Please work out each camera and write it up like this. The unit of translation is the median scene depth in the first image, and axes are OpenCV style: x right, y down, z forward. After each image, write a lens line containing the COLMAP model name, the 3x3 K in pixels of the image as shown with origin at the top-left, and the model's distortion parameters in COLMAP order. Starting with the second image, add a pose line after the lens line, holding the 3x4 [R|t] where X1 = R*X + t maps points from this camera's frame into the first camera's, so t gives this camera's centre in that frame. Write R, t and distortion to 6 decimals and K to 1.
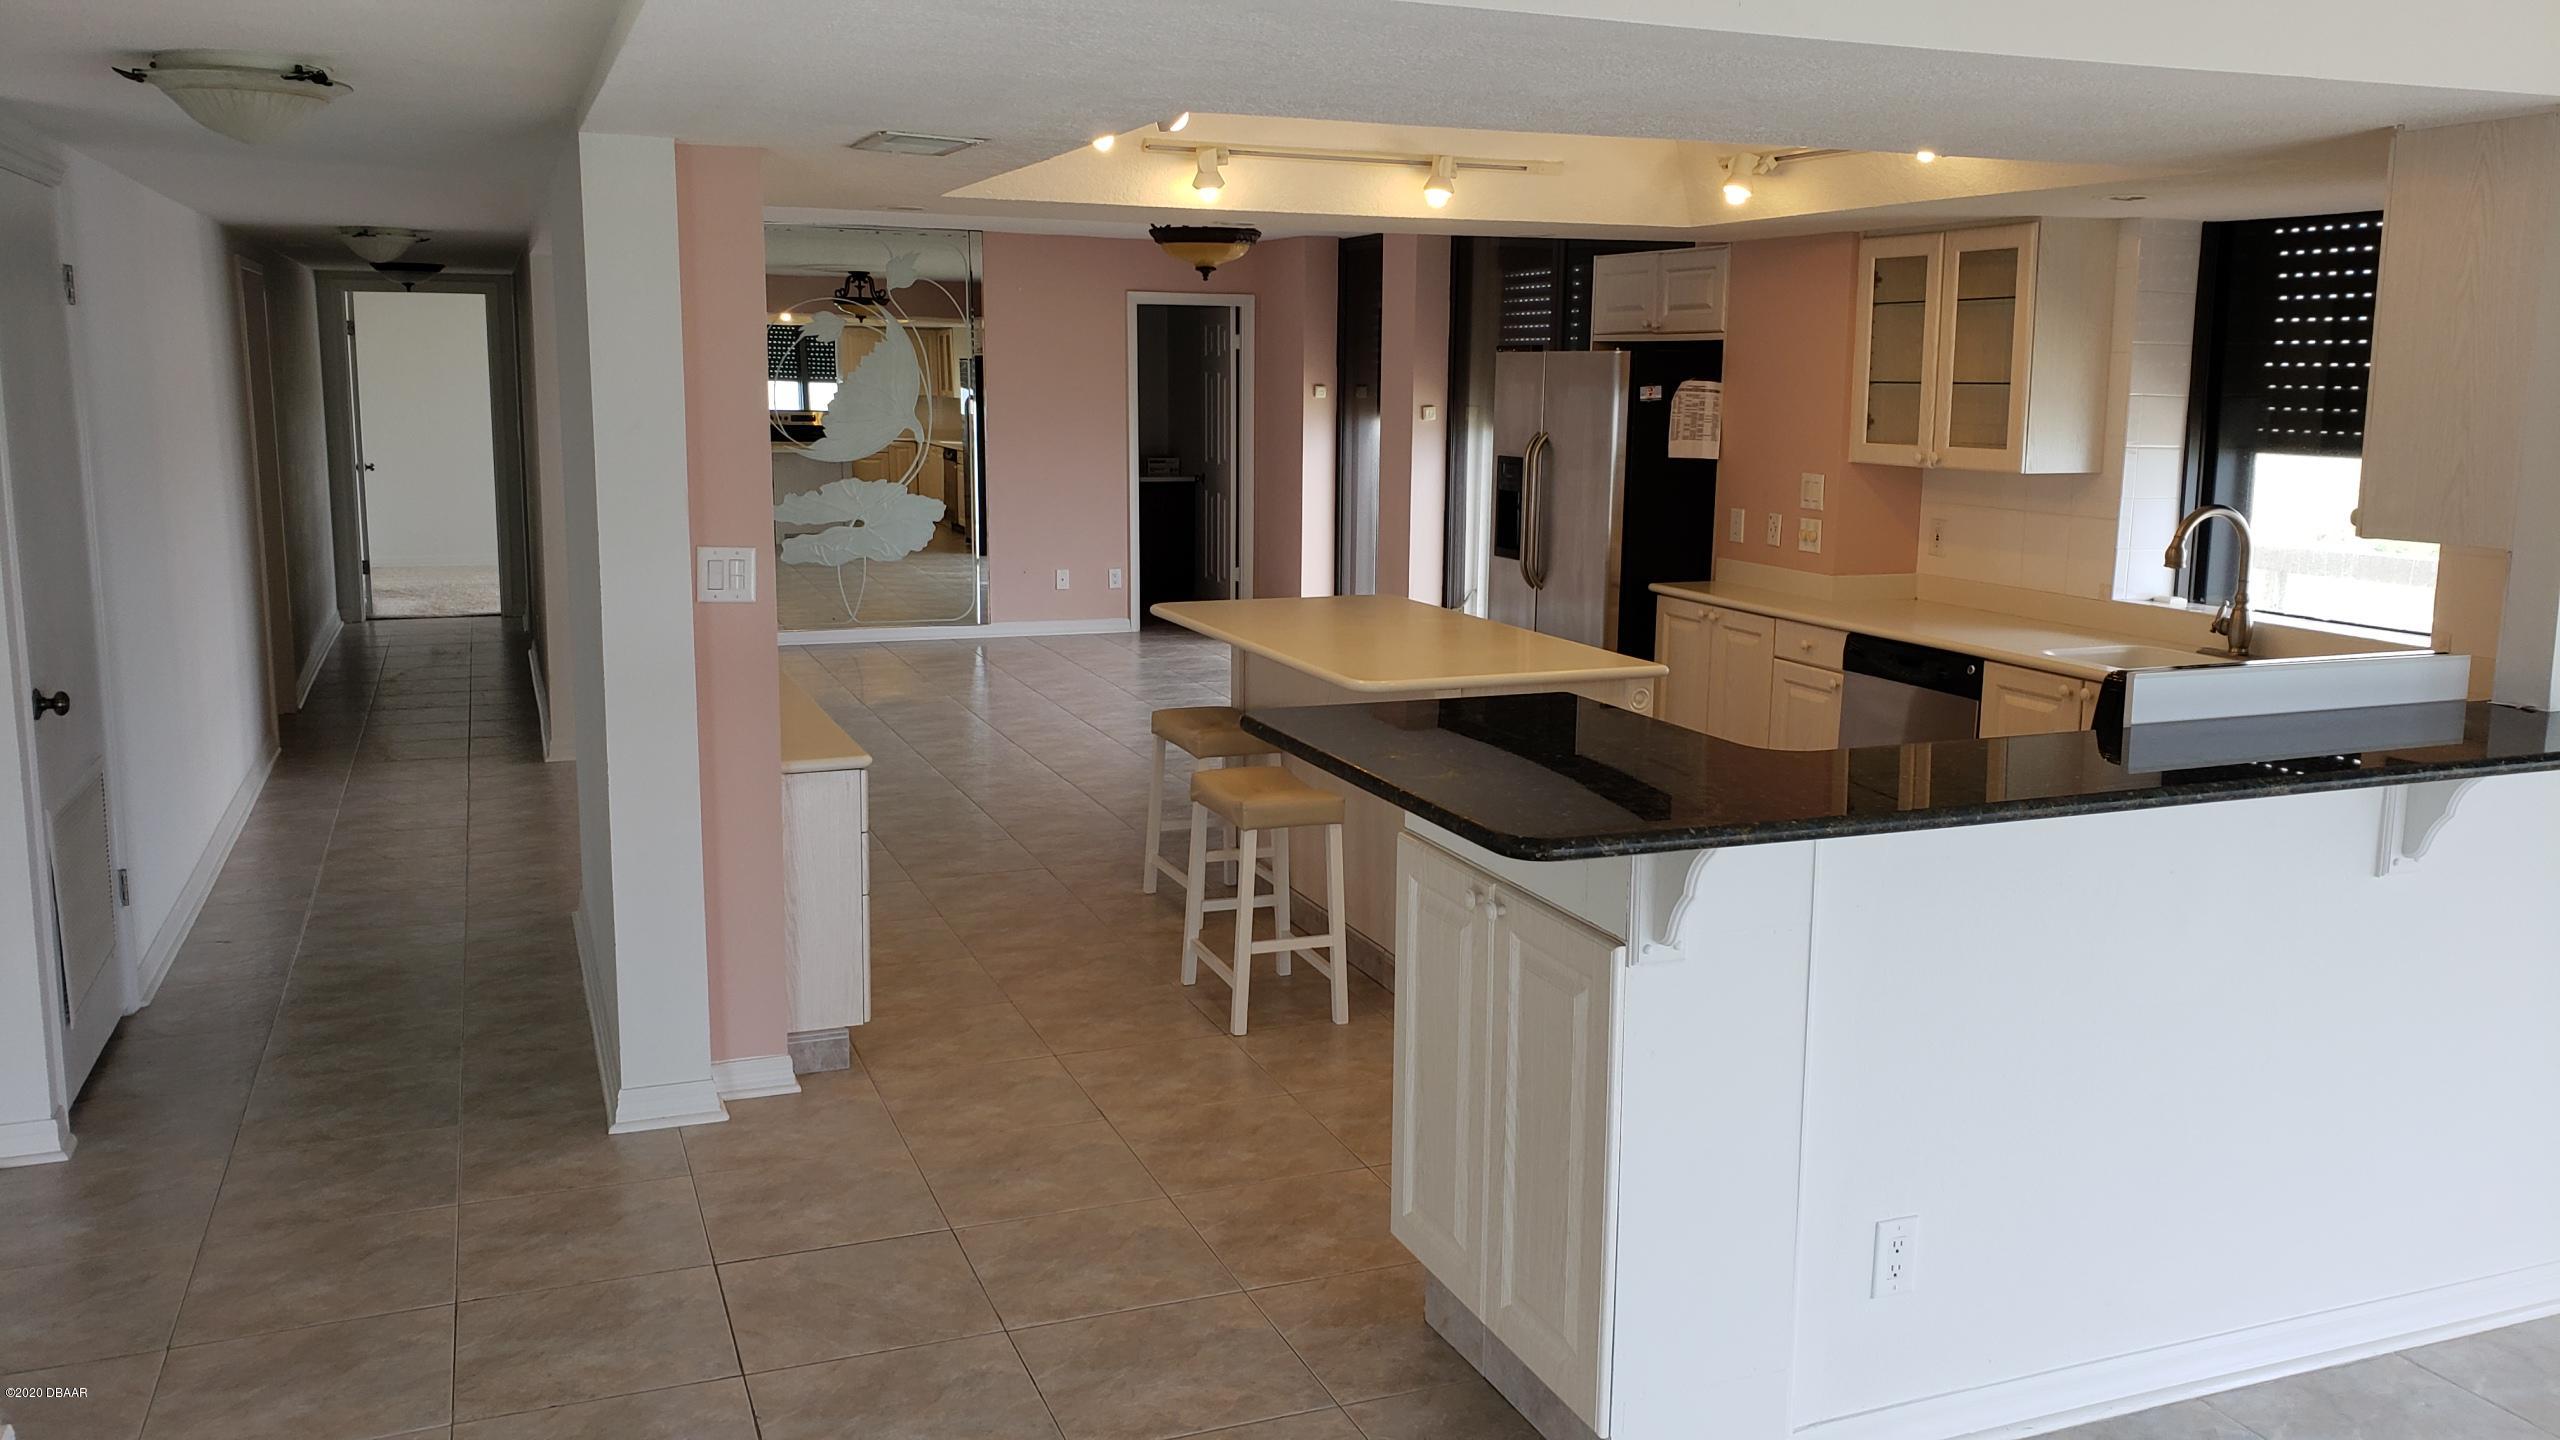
lens RADIAL K [[2061.1, 0, 1291.2], [0, 2061.1, 680.0], [0, 0, 1]] dist [0.064098, -0.005307]
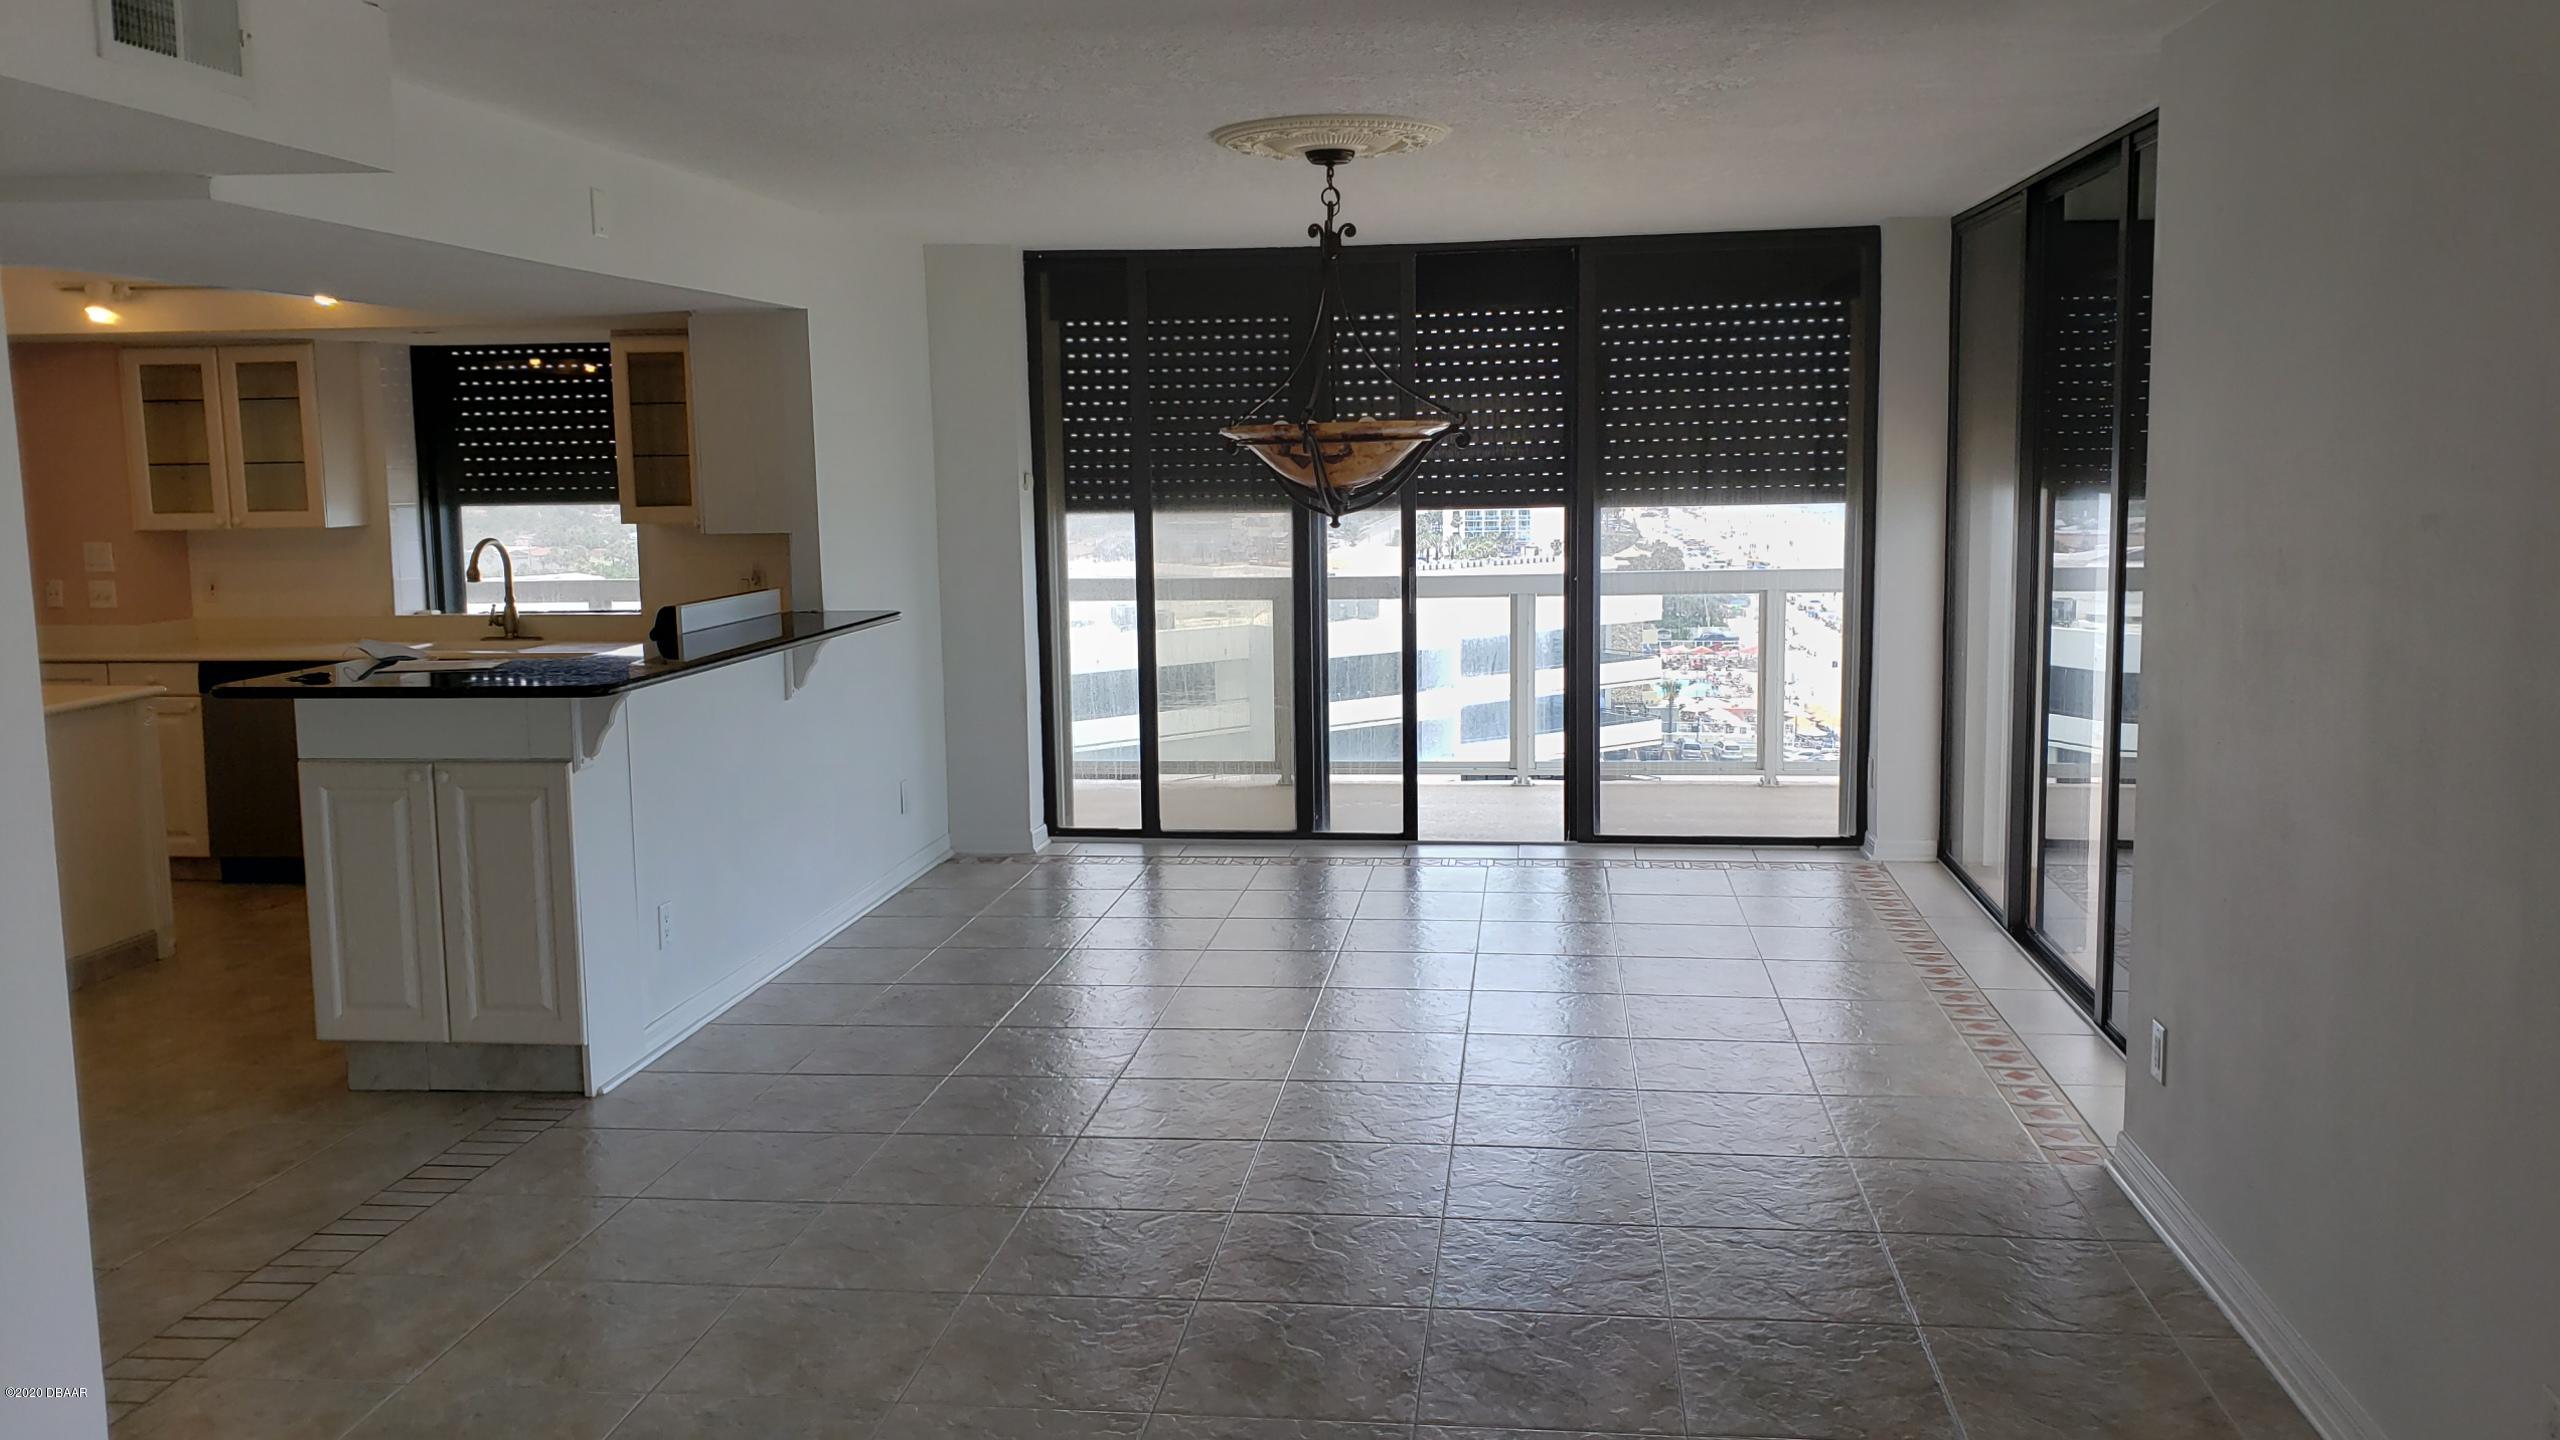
lens RADIAL K [[2061.1, 0, 1291.2], [0, 2061.1, 680.0], [0, 0, 1]] dist [0.064098, -0.005307]
pose [[0.515471, -0.123308, 0.847989, -0.485011], [0.159389, 0.986120, 0.046506, 0.034573], [-0.841953, 0.111188, 0.527970, -0.227298]]
